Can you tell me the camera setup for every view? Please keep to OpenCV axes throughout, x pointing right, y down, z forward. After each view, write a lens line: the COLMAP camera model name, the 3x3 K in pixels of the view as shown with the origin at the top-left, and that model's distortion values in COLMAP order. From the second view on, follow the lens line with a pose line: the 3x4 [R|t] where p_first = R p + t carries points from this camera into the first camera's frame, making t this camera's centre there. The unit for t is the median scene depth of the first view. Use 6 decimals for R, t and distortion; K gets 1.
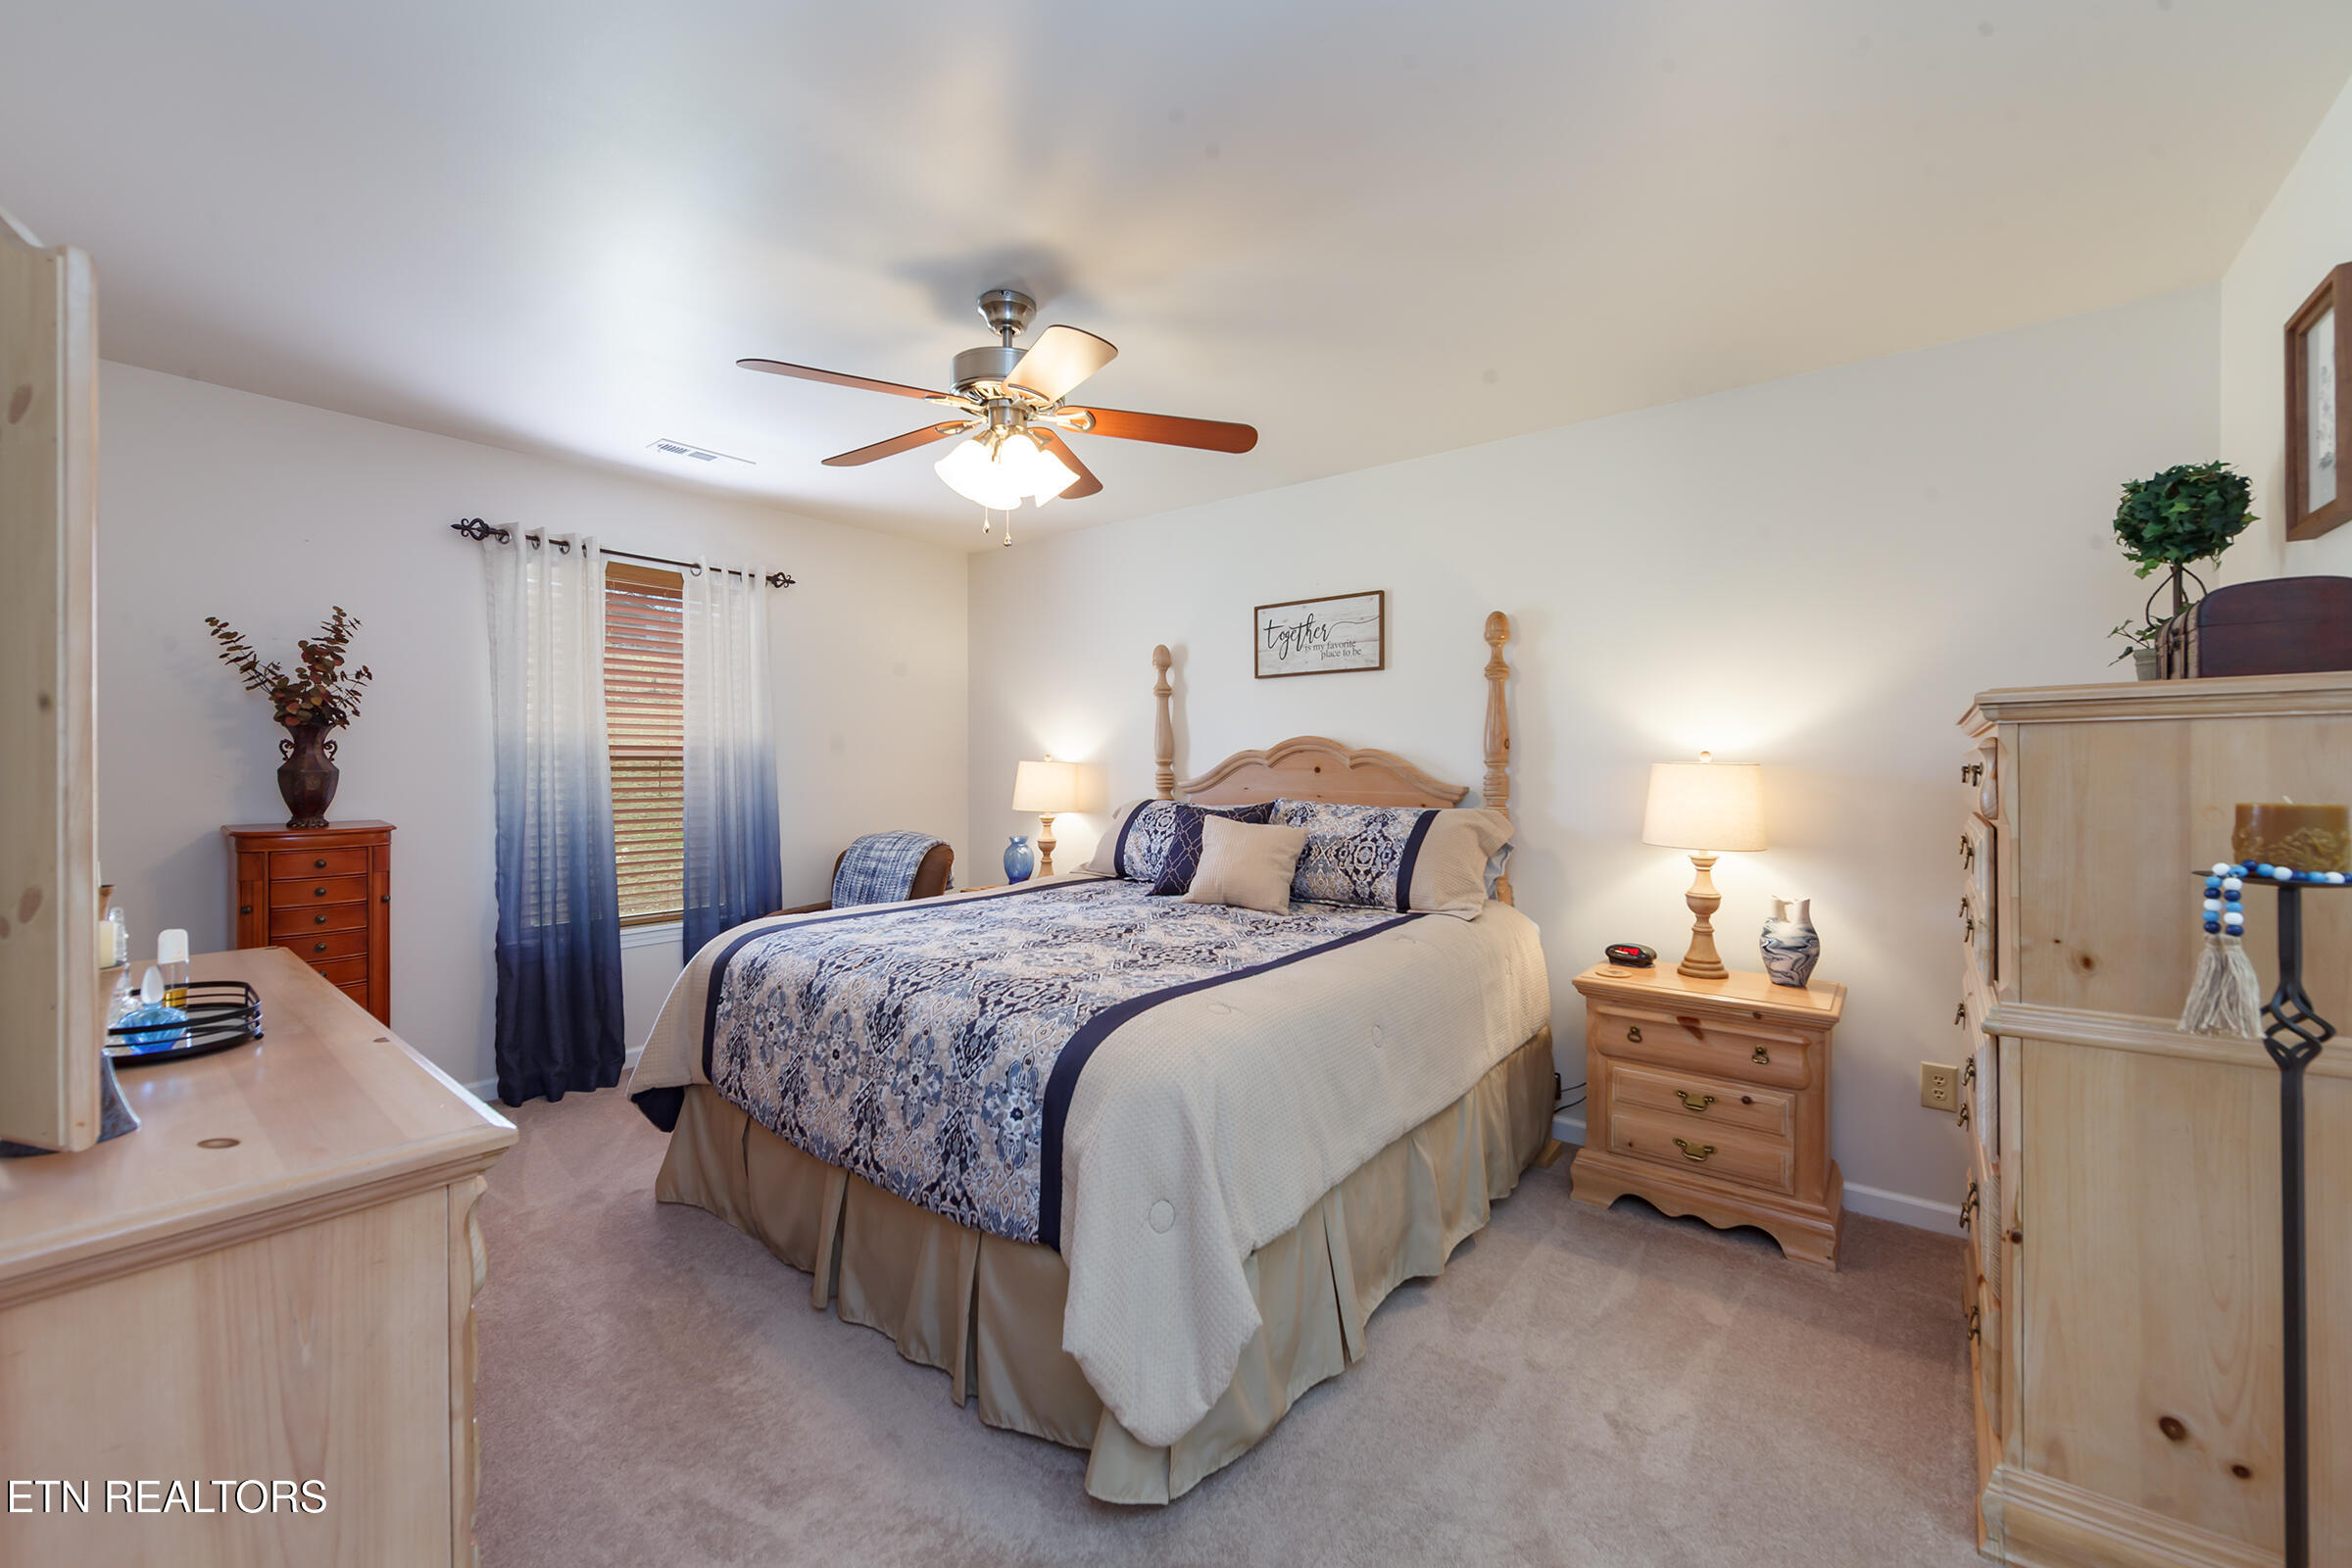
lens RADIAL K [[950.2, 0, 1176.0], [0, 950.2, 784.0], [0, 0, 1]] dist [-0.000344, -0.000012]
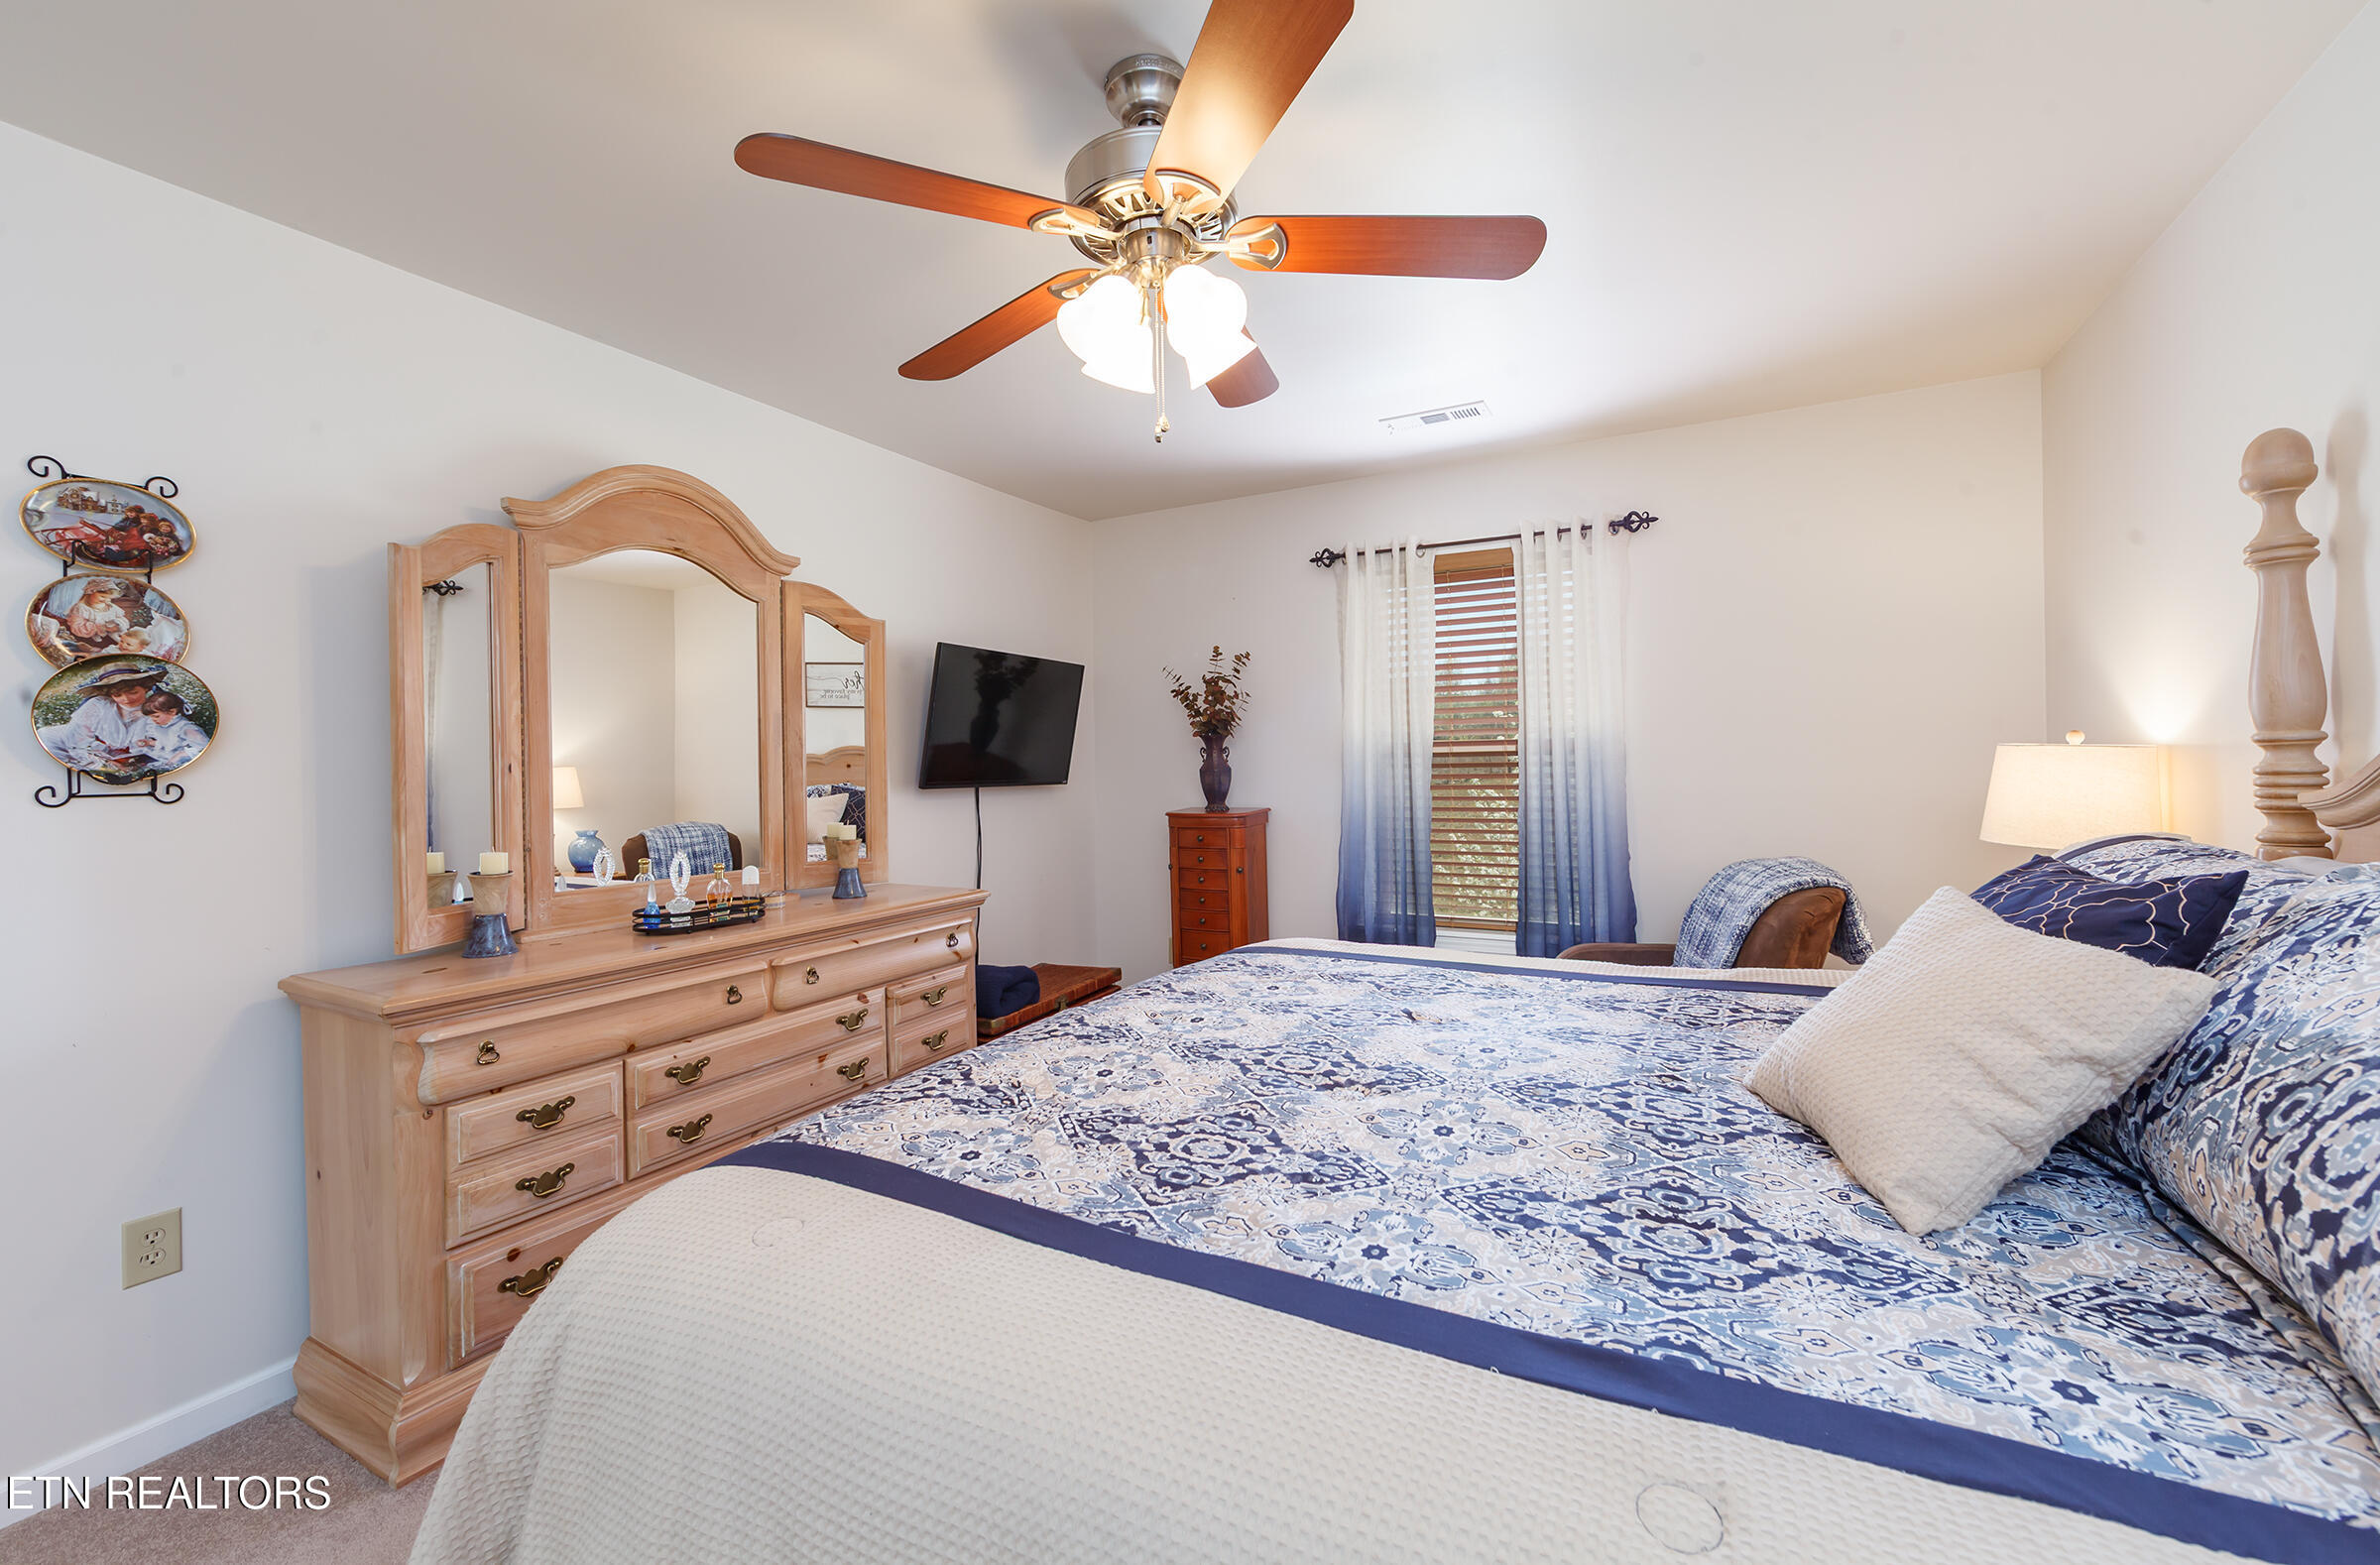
lens RADIAL K [[926.6, 0, 1190.0], [0, 926.6, 782.5], [0, 0, 1]] dist [-0.000339, -0.000126]
pose [[0.200114, 0.012550, -0.979692, 0.320051], [-0.001102, 0.999920, 0.012585, -0.011600], [0.979772, -0.001439, 0.200112, 0.603966]]
